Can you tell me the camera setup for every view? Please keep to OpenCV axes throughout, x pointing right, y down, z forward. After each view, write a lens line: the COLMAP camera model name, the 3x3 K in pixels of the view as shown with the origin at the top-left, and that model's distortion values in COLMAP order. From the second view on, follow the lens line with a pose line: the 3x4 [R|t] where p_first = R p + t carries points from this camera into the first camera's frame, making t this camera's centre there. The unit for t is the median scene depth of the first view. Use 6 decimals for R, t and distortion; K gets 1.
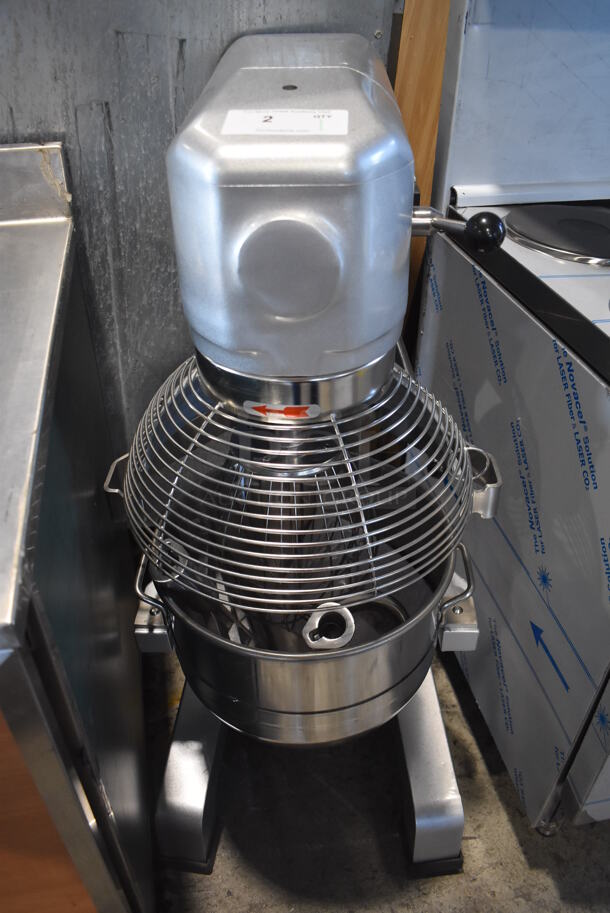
lens RADIAL K [[701.8, 0, 305.0], [0, 701.8, 456.5], [0, 0, 1]] dist [-0.102399, 0.014944]
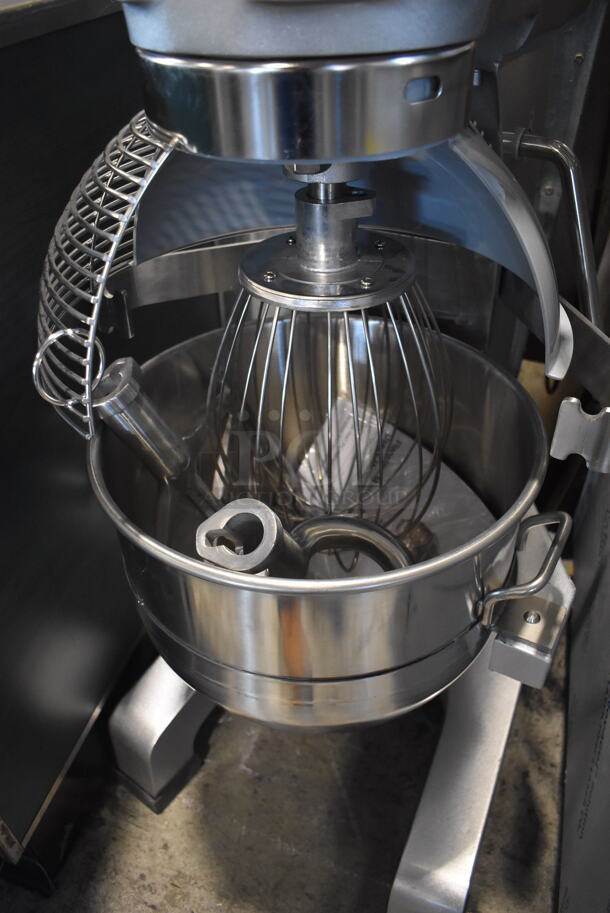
lens RADIAL K [[701.8, 0, 305.0], [0, 701.8, 456.5], [0, 0, 1]] dist [-0.102399, 0.014944]
pose [[0.876266, 0.298354, -0.378343, 0.251384], [-0.280799, 0.954309, 0.102203, 0.085158], [0.391549, 0.016681, 0.920006, 0.377898]]
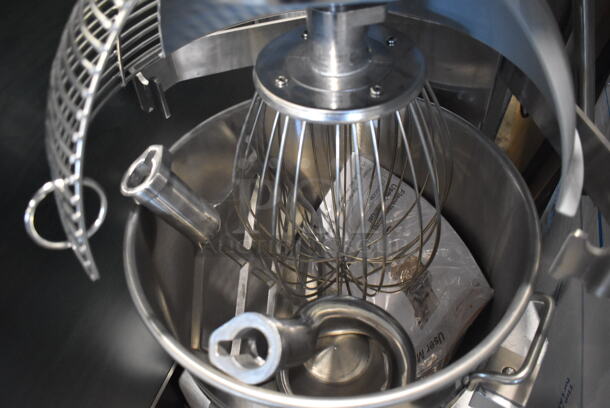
lens RADIAL K [[468.9, 0, 305.0], [0, 468.9, 204.0], [0, 0, 1]] dist [-0.102399, 0.014944]
pose [[0.844548, 0.378153, -0.379130, 0.165308], [-0.278945, 0.915053, 0.291319, -0.019547], [0.457087, -0.140276, 0.878290, 0.549737]]
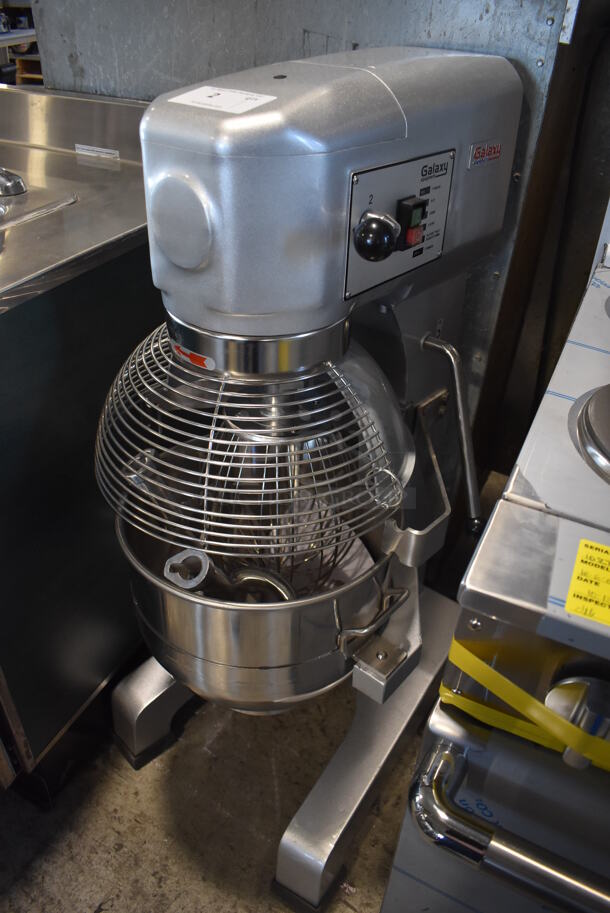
lens RADIAL K [[701.8, 0, 305.0], [0, 701.8, 456.5], [0, 0, 1]] dist [-0.102399, 0.014944]
pose [[0.782487, 0.385876, -0.488685, 0.535522], [-0.406708, 0.911014, 0.068131, -0.048907], [0.471489, 0.145441, 0.869796, 0.101594]]
